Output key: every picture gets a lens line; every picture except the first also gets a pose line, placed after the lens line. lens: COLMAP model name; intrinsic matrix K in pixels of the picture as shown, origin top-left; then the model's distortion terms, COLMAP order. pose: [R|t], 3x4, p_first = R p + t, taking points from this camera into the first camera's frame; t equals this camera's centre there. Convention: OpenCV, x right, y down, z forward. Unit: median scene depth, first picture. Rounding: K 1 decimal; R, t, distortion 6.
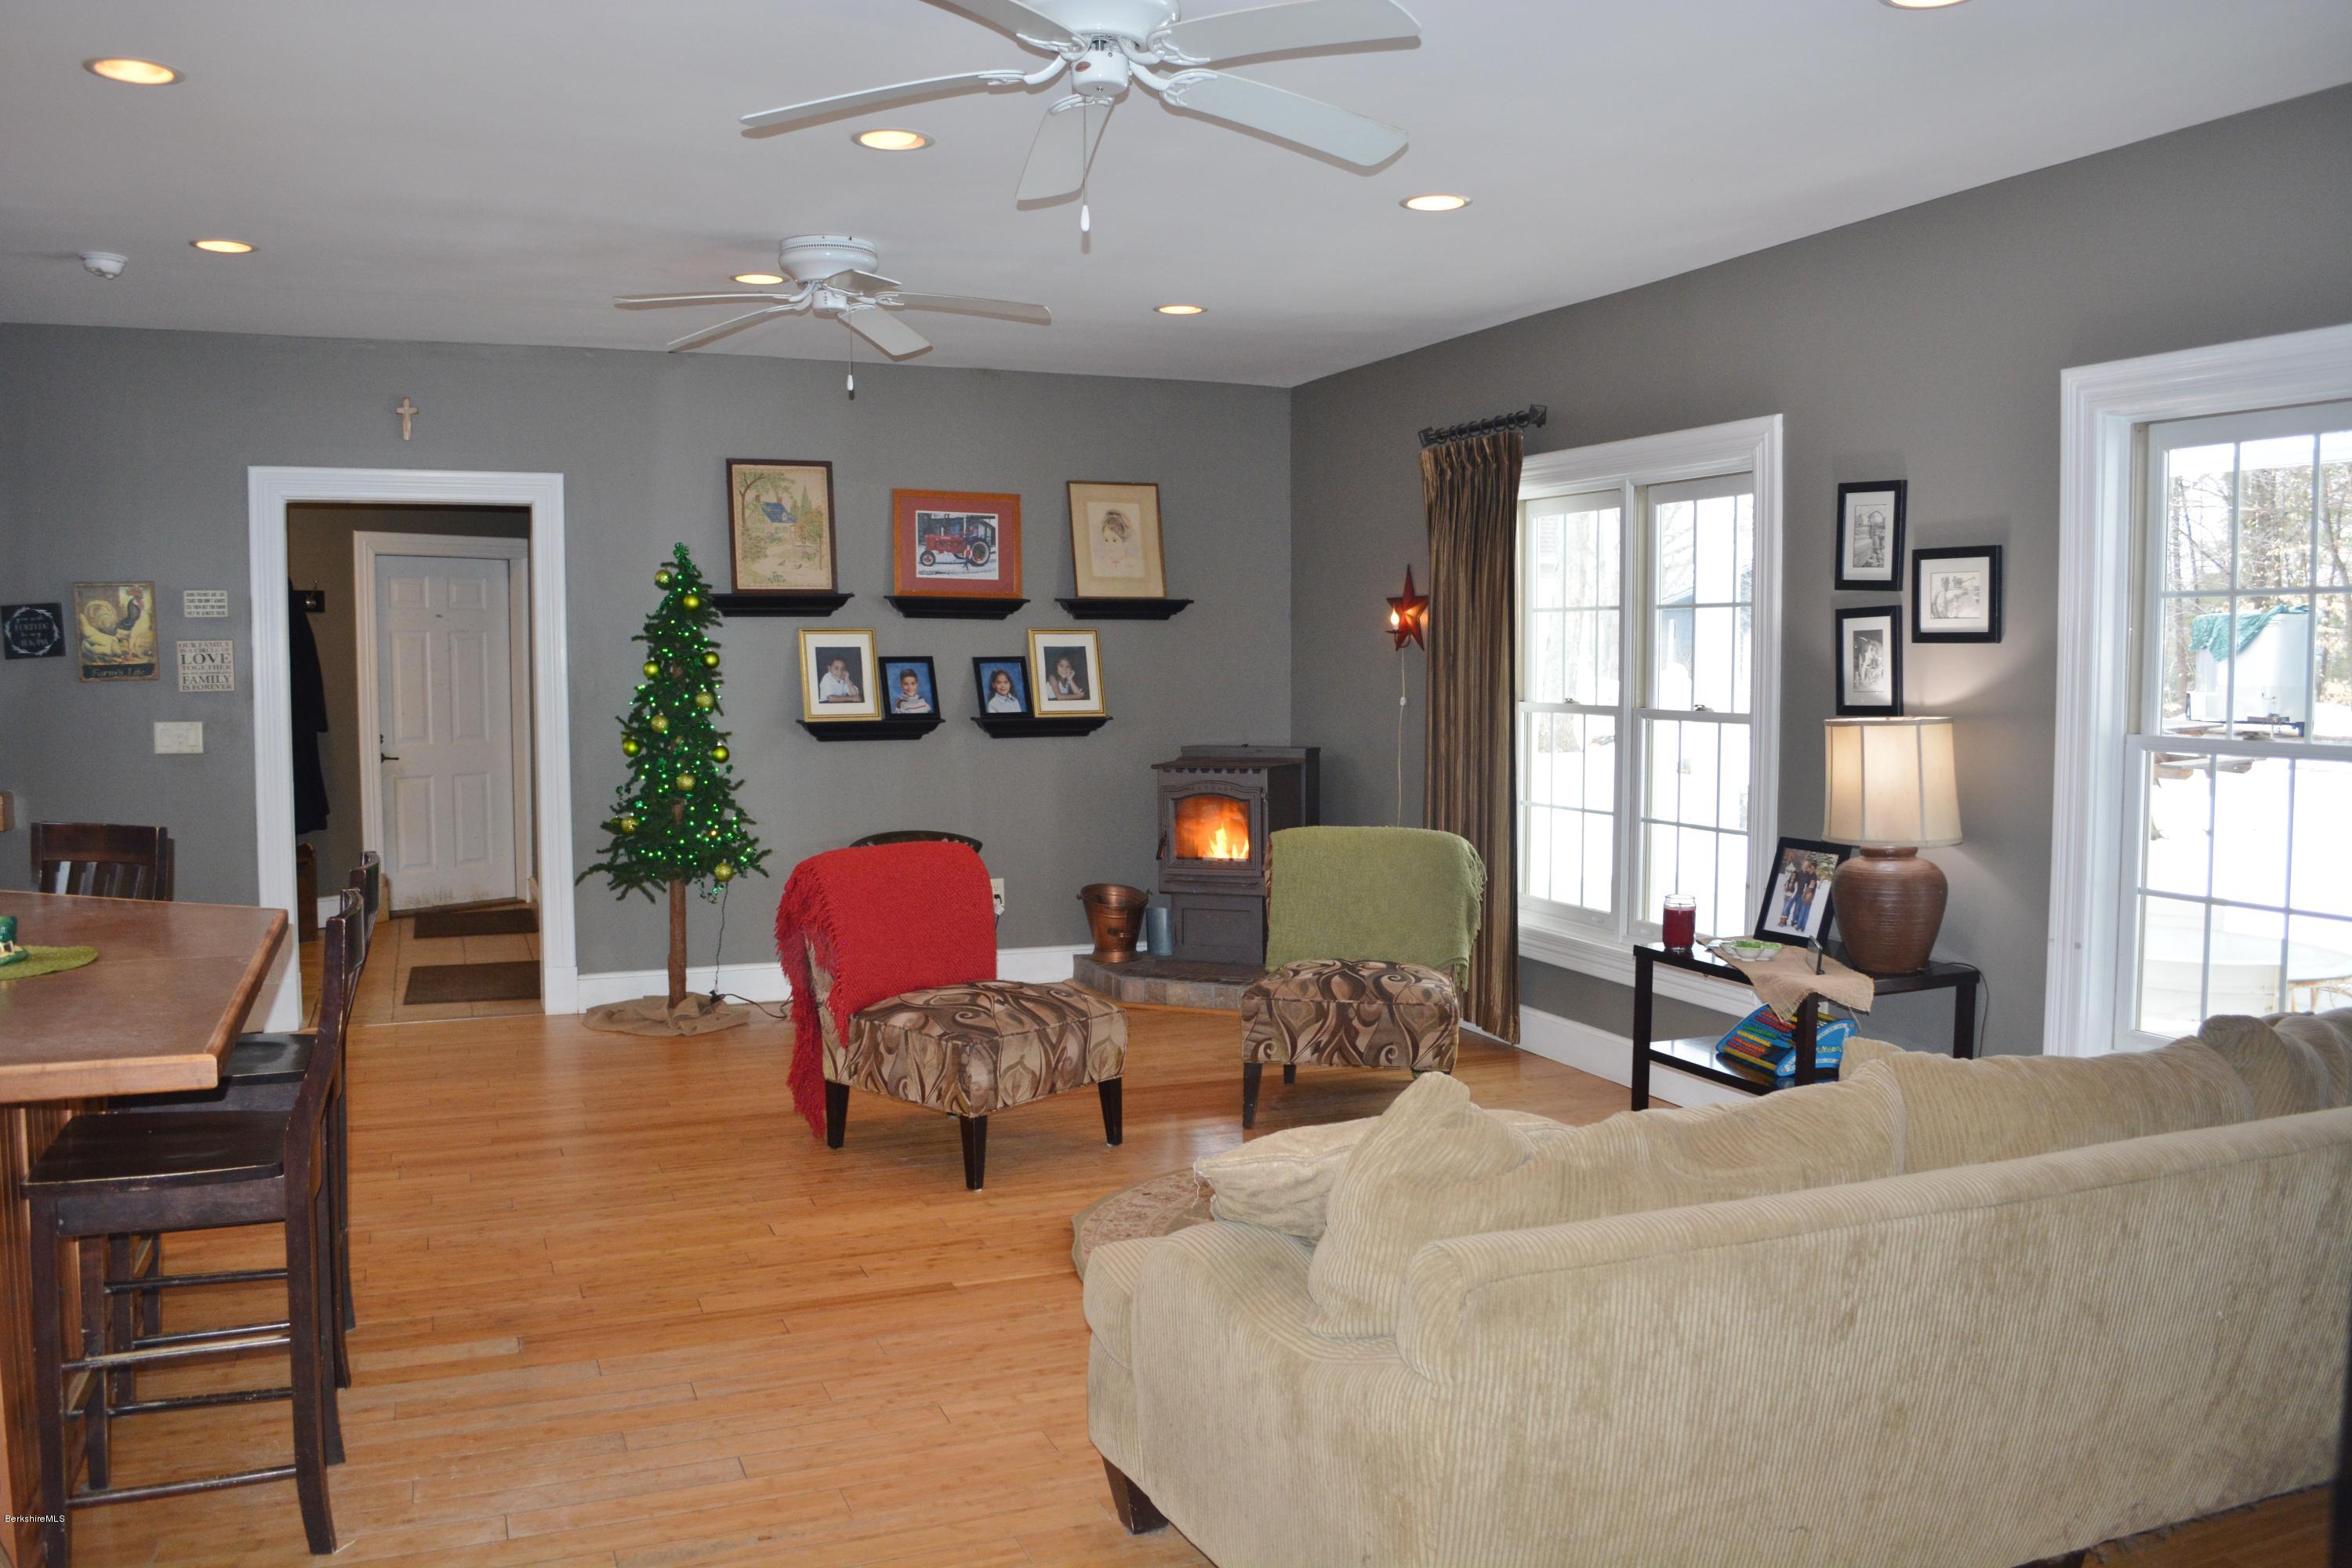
lens RADIAL K [[1851.3, 0, 1178.8], [0, 1851.3, 774.1], [0, 0, 1]] dist [-0.082749, 0.014315]
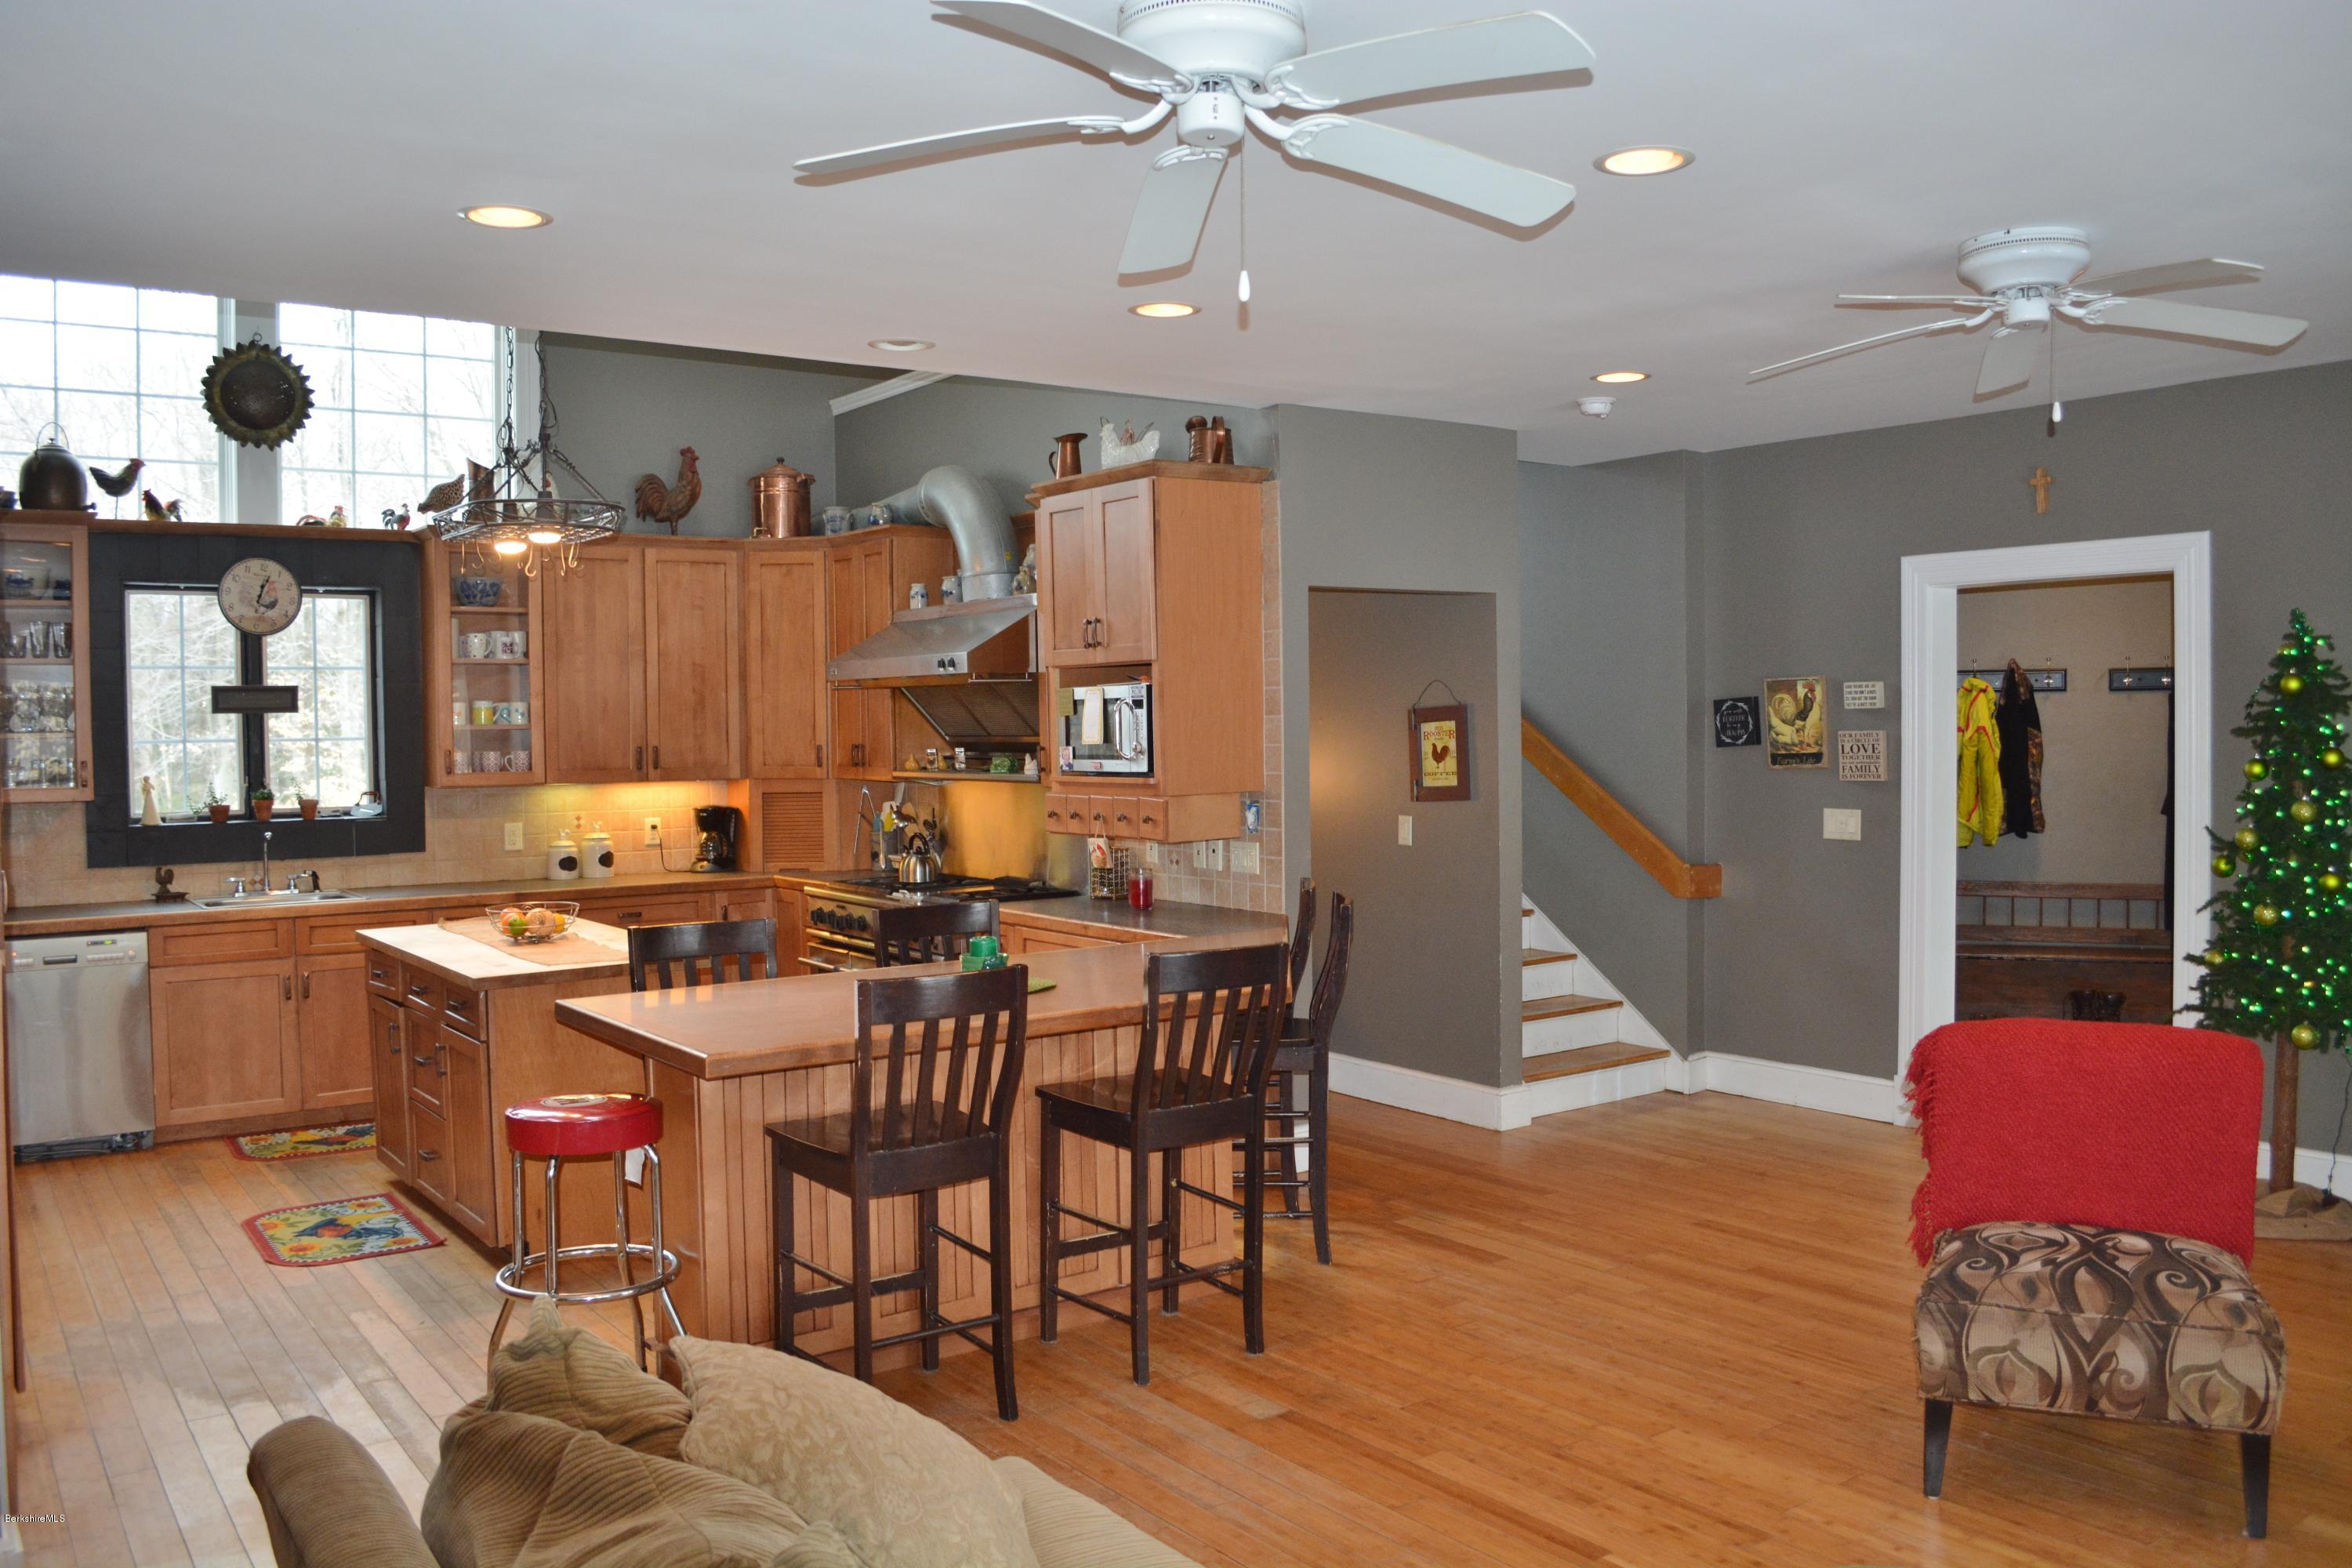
lens RADIAL K [[1851.3, 0, 1178.8], [0, 1851.3, 774.1], [0, 0, 1]] dist [-0.082749, 0.014315]
pose [[0.229903, 0.024223, -0.972912, 0.338942], [-0.051800, 0.998578, 0.012621, -0.037780], [0.971834, 0.047496, 0.230831, 0.343667]]
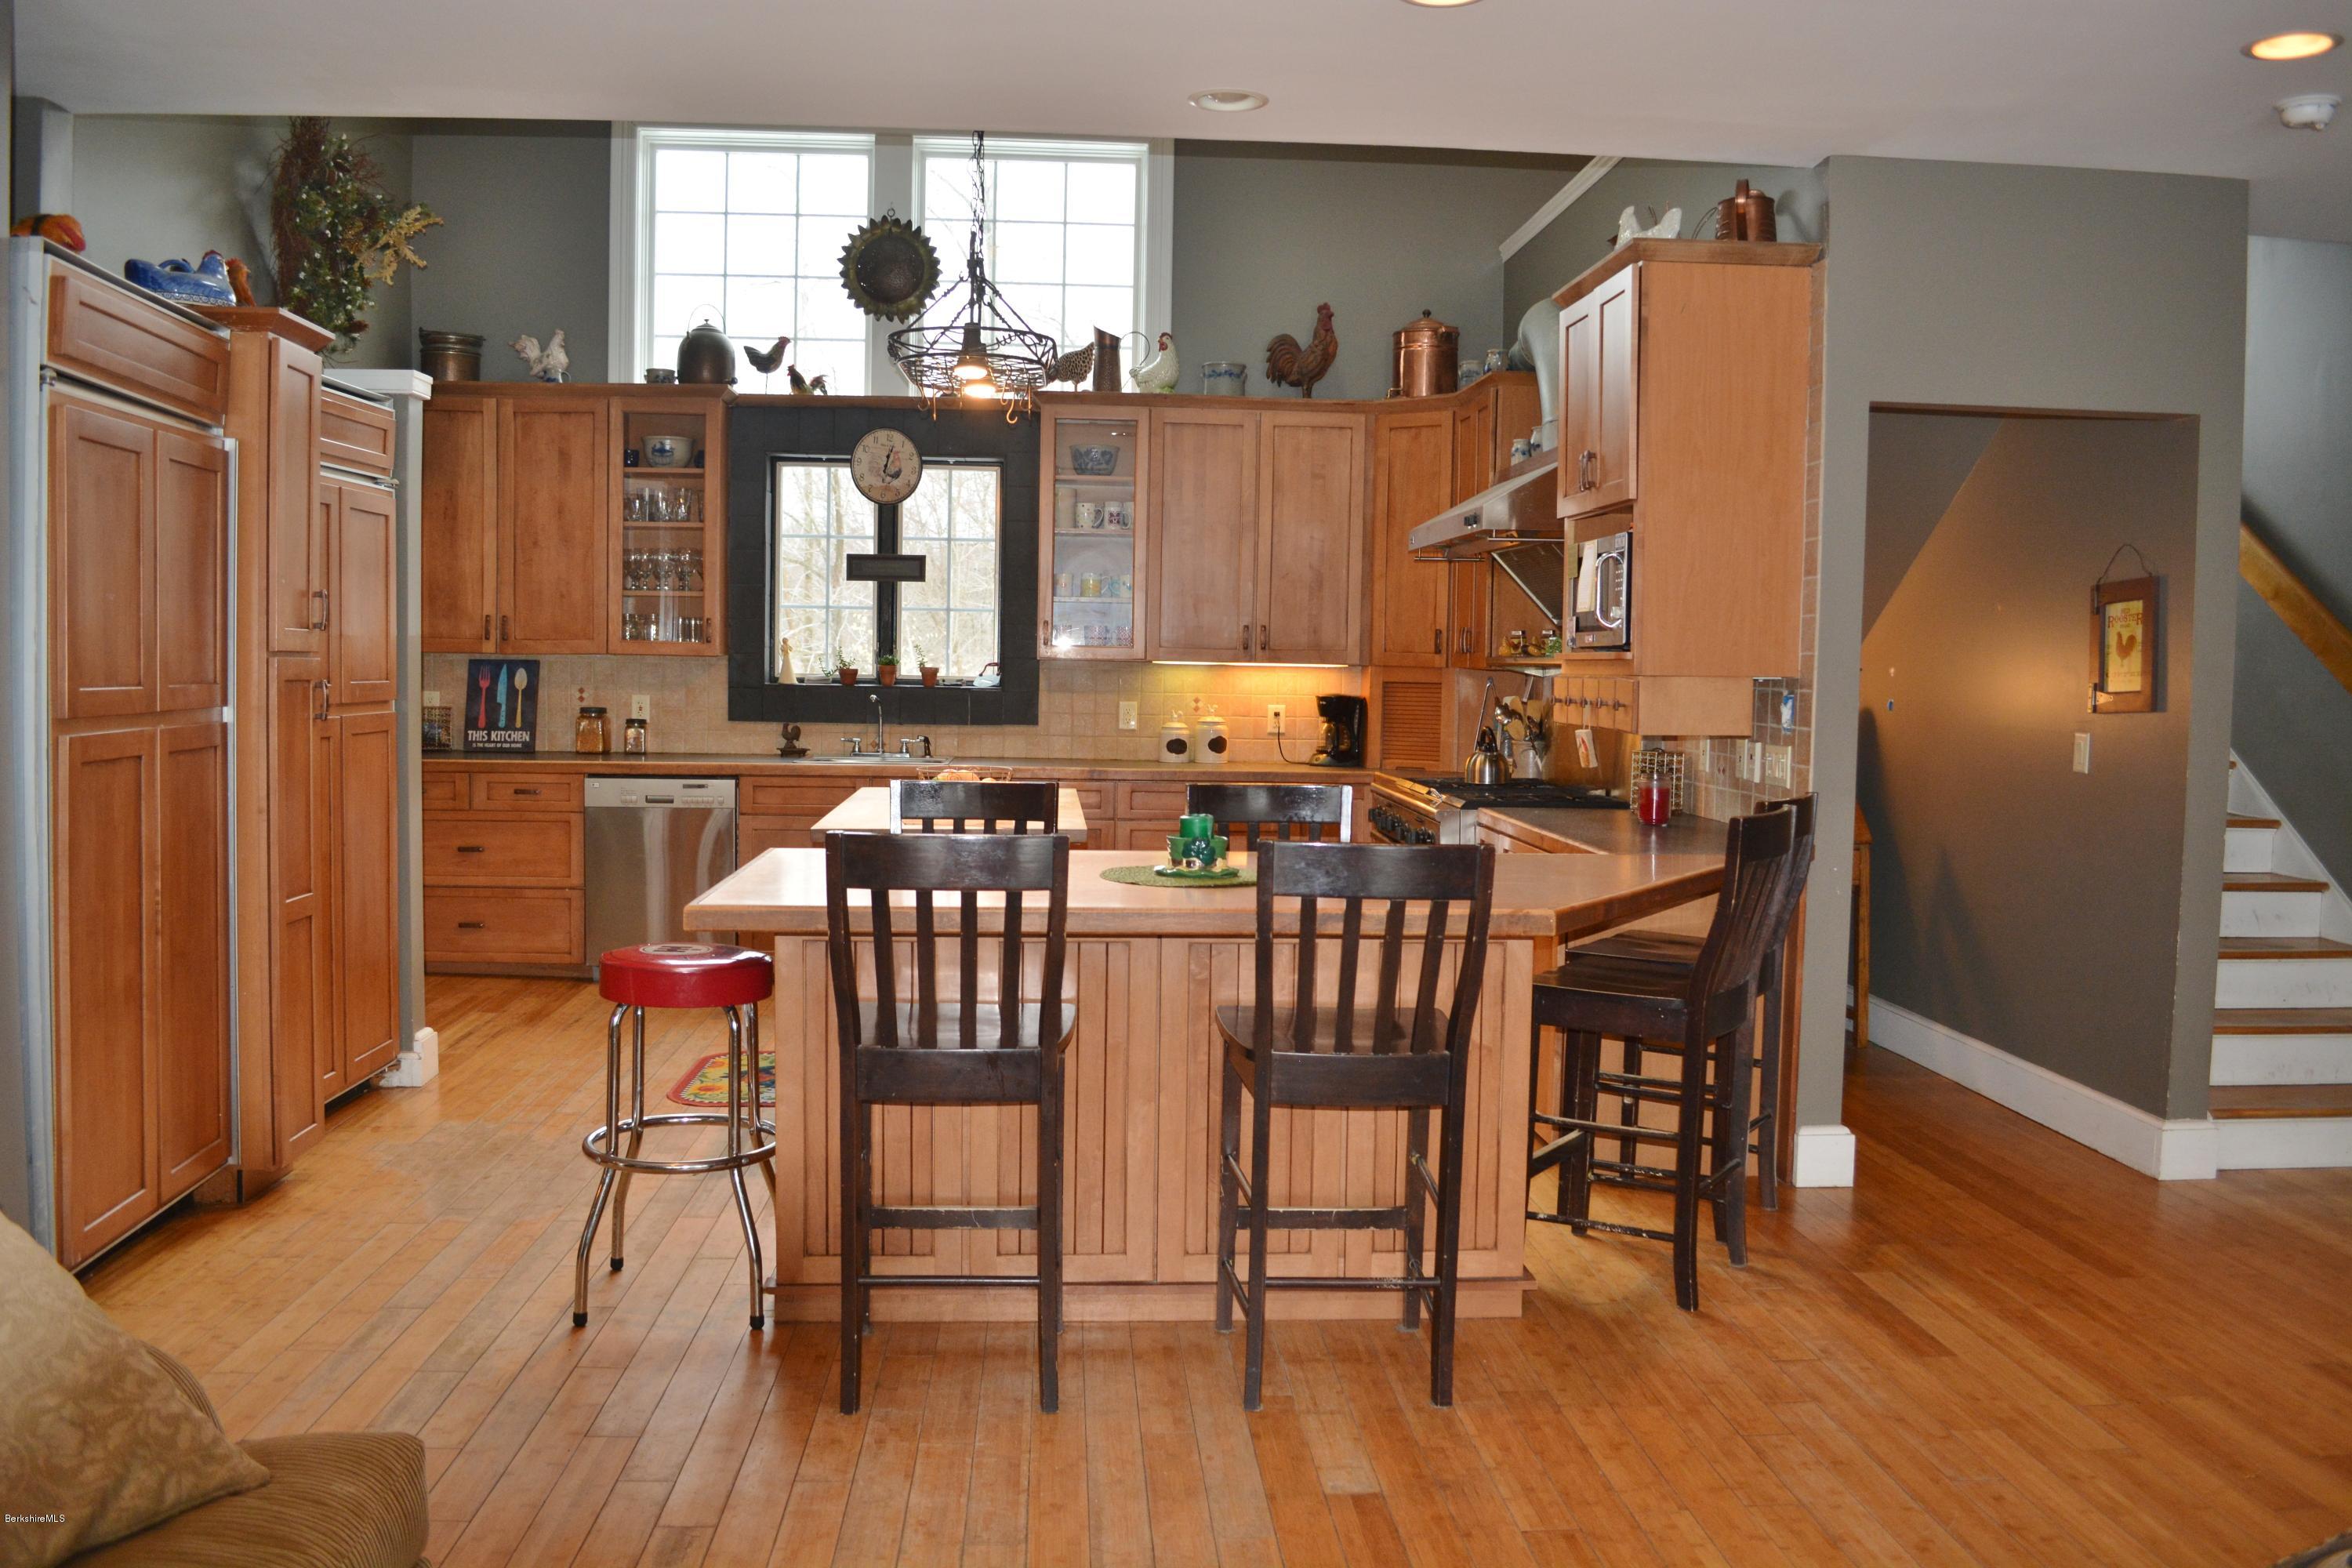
lens RADIAL K [[1851.3, 0, 1178.8], [0, 1851.3, 774.1], [0, 0, 1]] dist [-0.082749, 0.014315]
pose [[-0.323553, 0.051878, -0.944787, 0.190455], [-0.080916, 0.993321, 0.082254, -0.023072], [0.942744, 0.103062, -0.317194, 0.581078]]
